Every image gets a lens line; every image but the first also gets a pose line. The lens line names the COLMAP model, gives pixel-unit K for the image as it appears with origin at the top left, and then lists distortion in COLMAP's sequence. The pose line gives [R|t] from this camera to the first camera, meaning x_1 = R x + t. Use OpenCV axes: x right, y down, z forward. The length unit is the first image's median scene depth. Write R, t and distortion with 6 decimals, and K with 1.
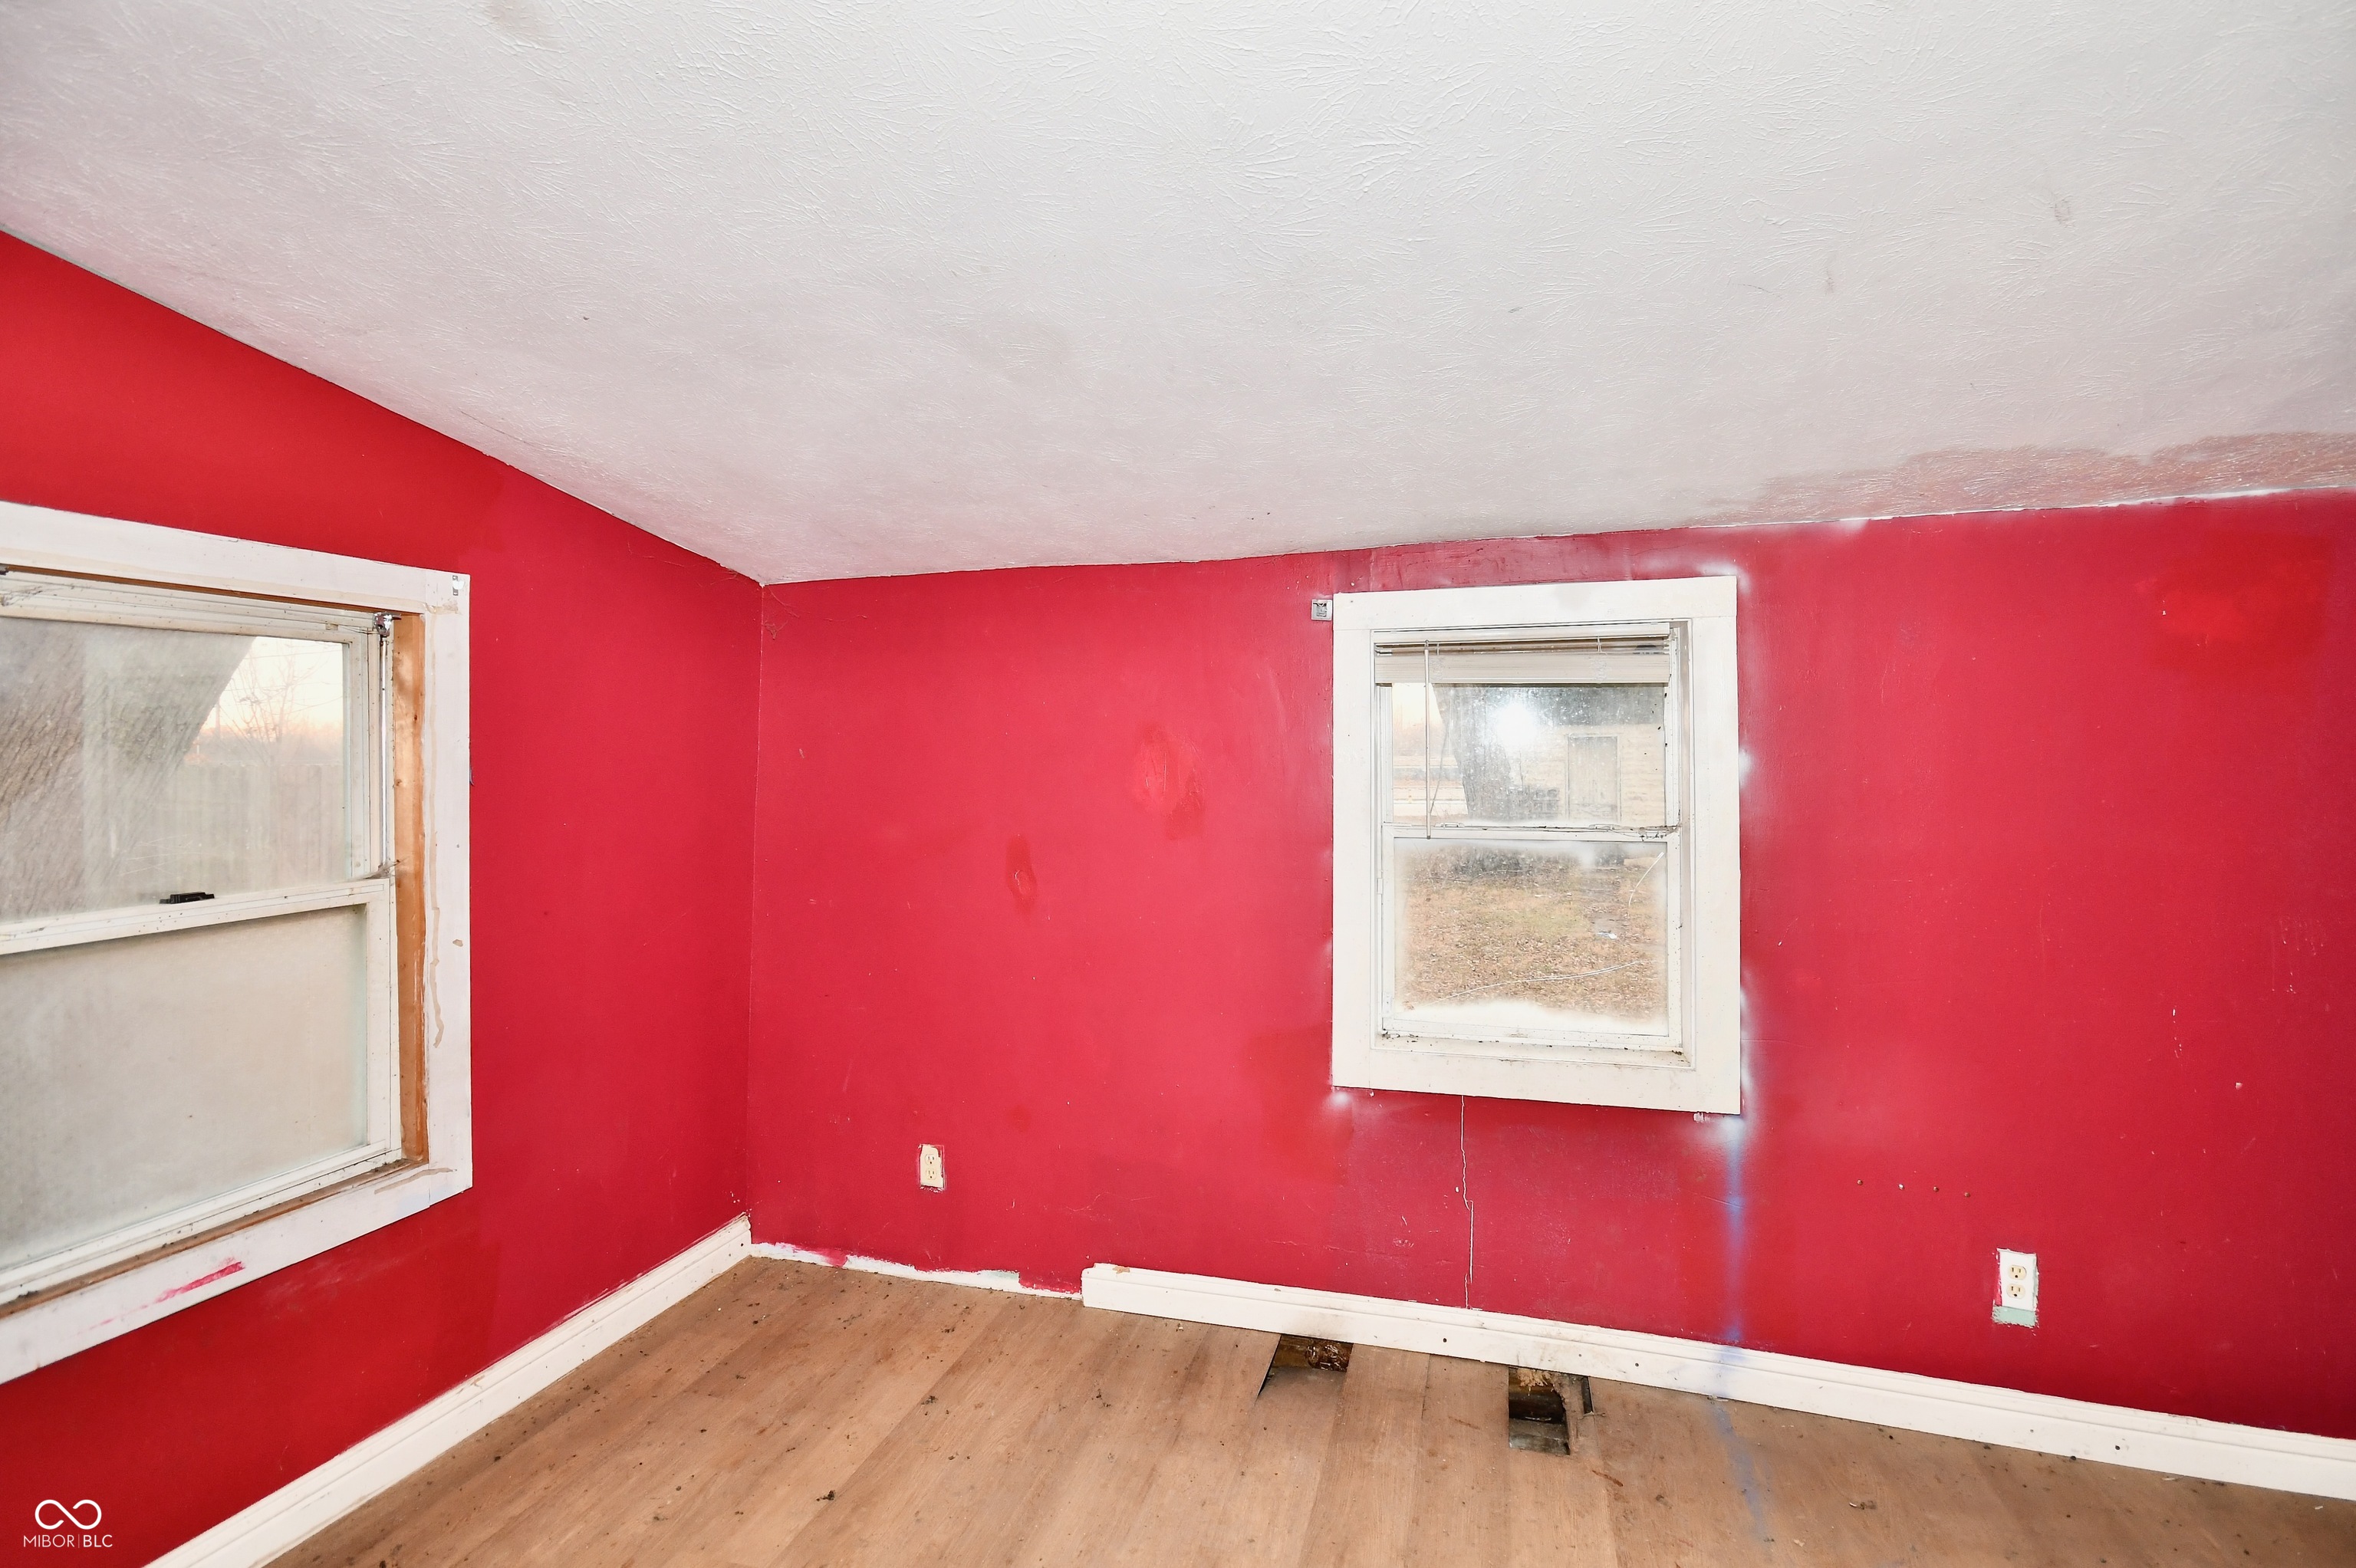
lens RADIAL K [[1052.6, 0, 1222.9], [0, 1052.6, 745.4], [0, 0, 1]] dist [0.002587, -0.006967]
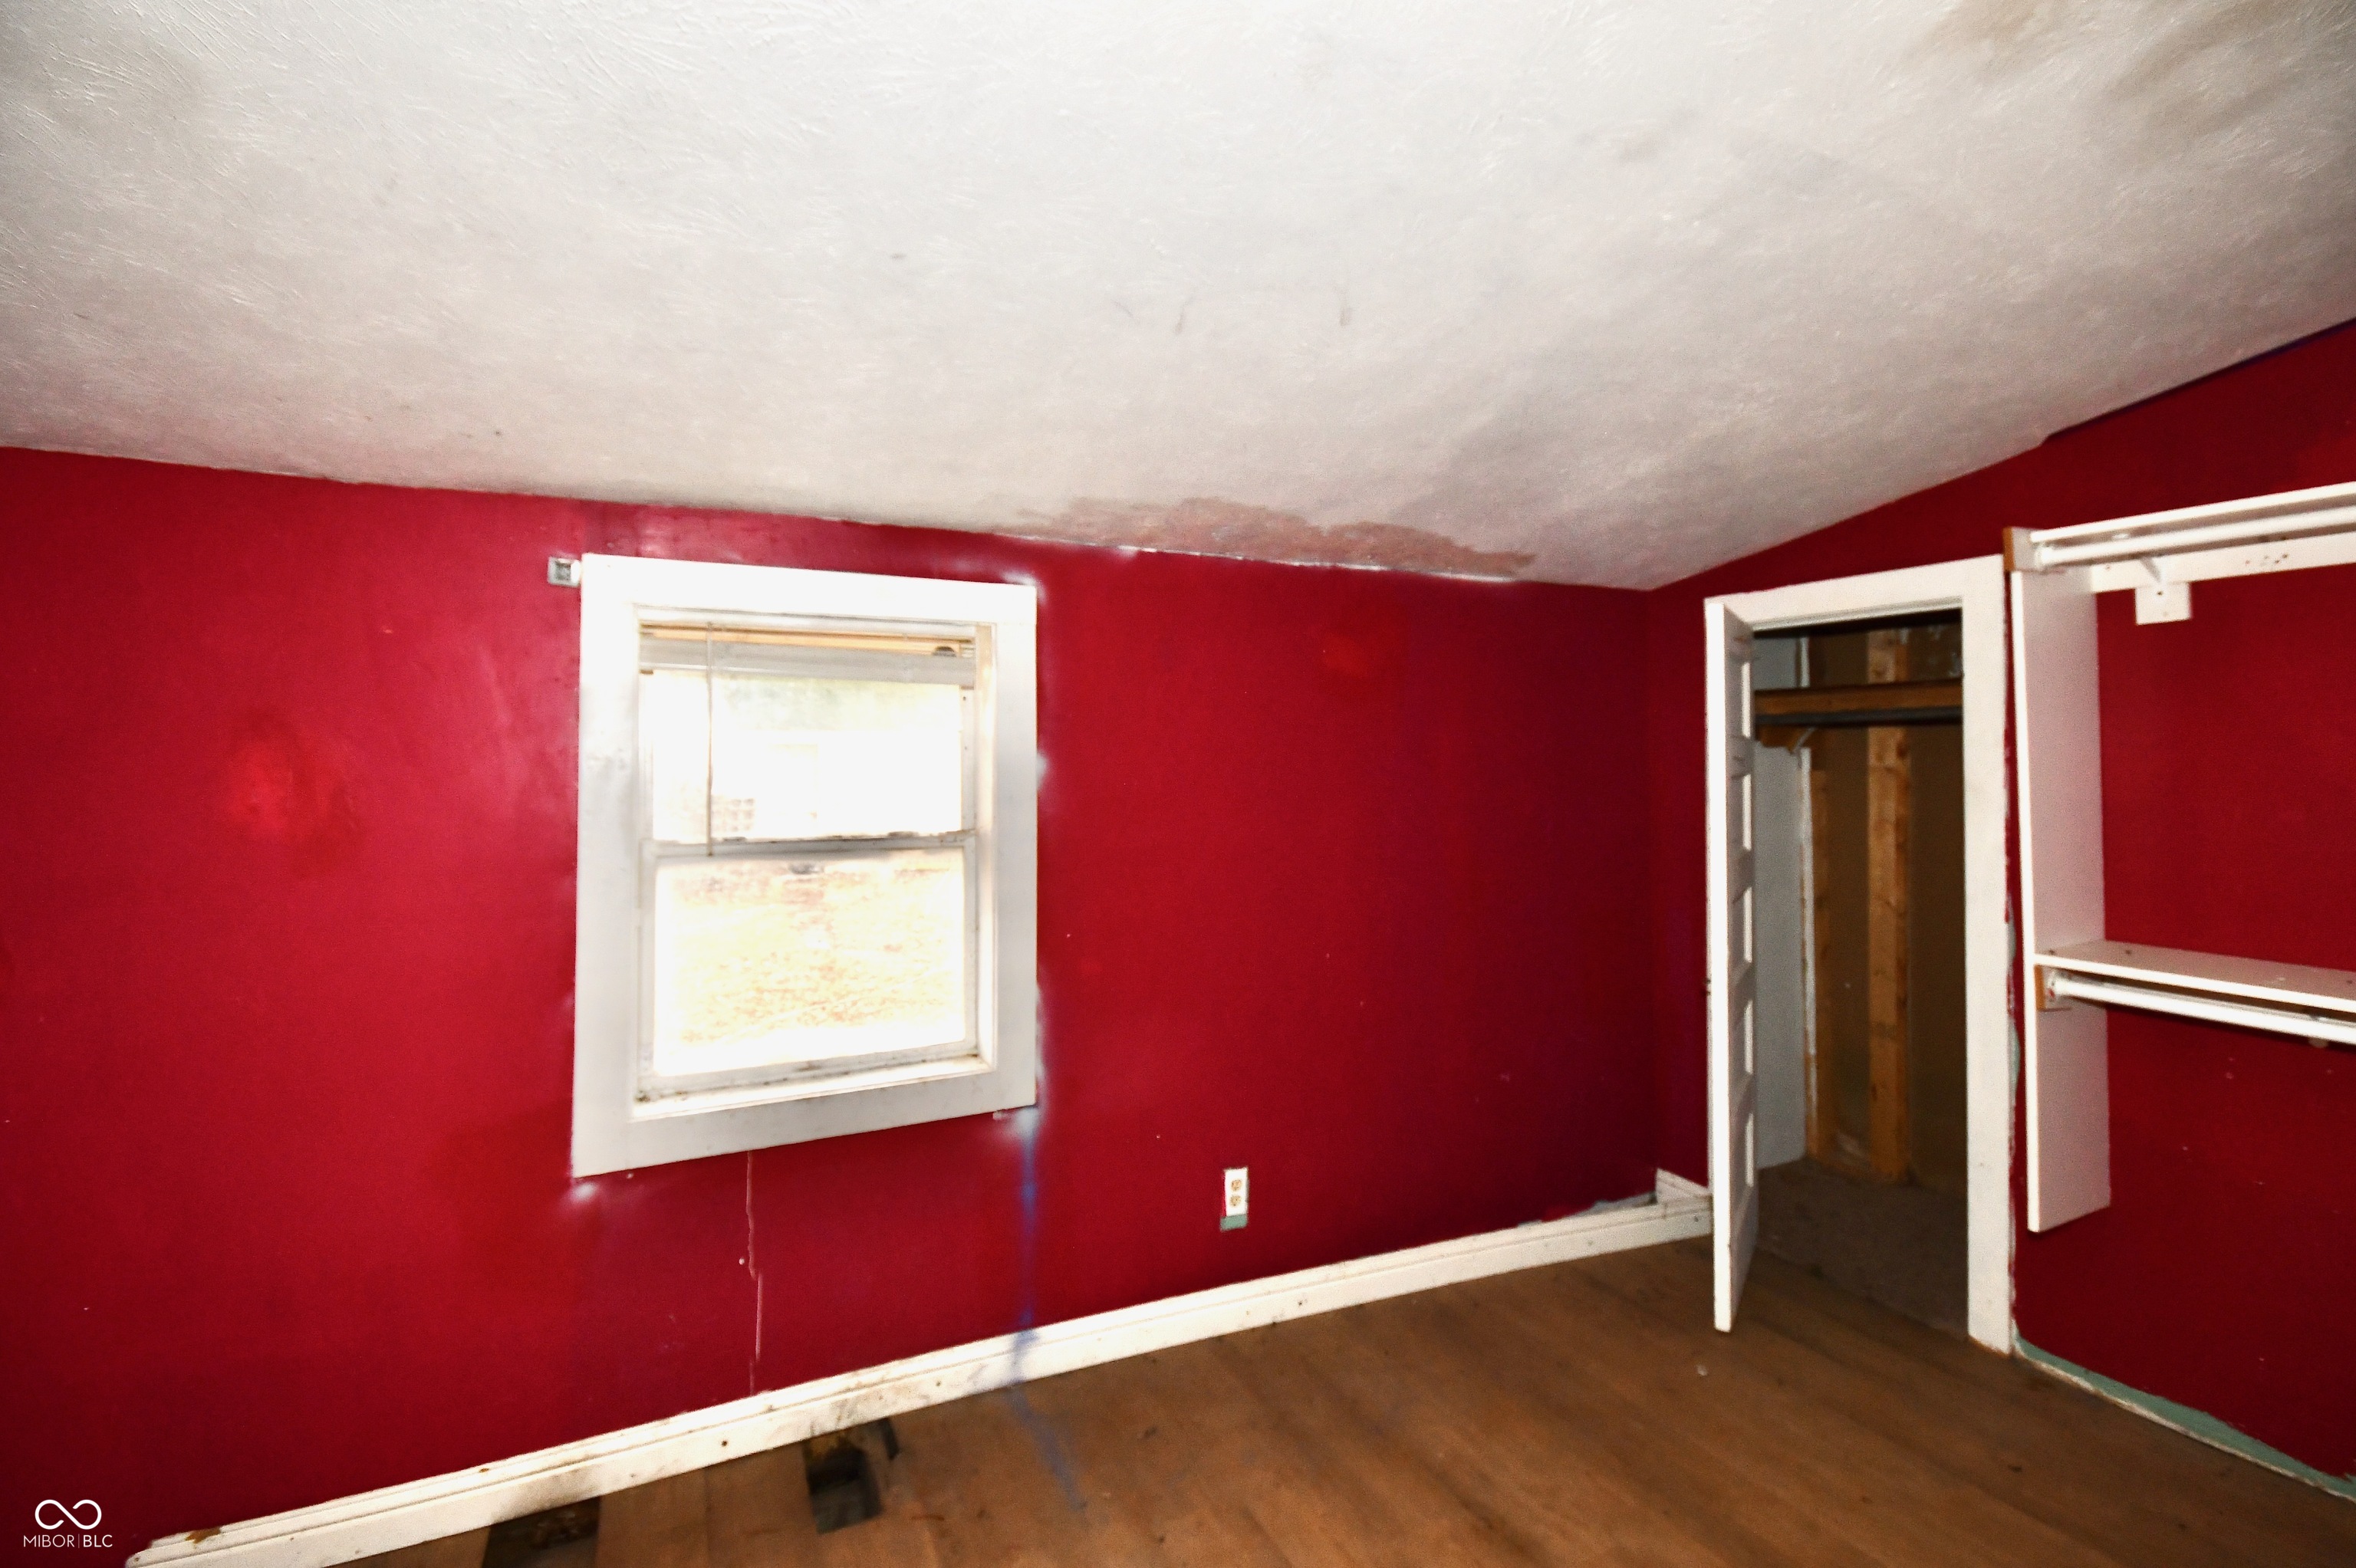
lens RADIAL K [[1052.6, 0, 1222.9], [0, 1052.6, 745.4], [0, 0, 1]] dist [0.002587, -0.006967]
pose [[0.739437, 0.011773, 0.673123, -0.076309], [-0.007468, 0.999929, -0.009286, 0.004378], [-0.673185, 0.001839, 0.739472, 0.103753]]
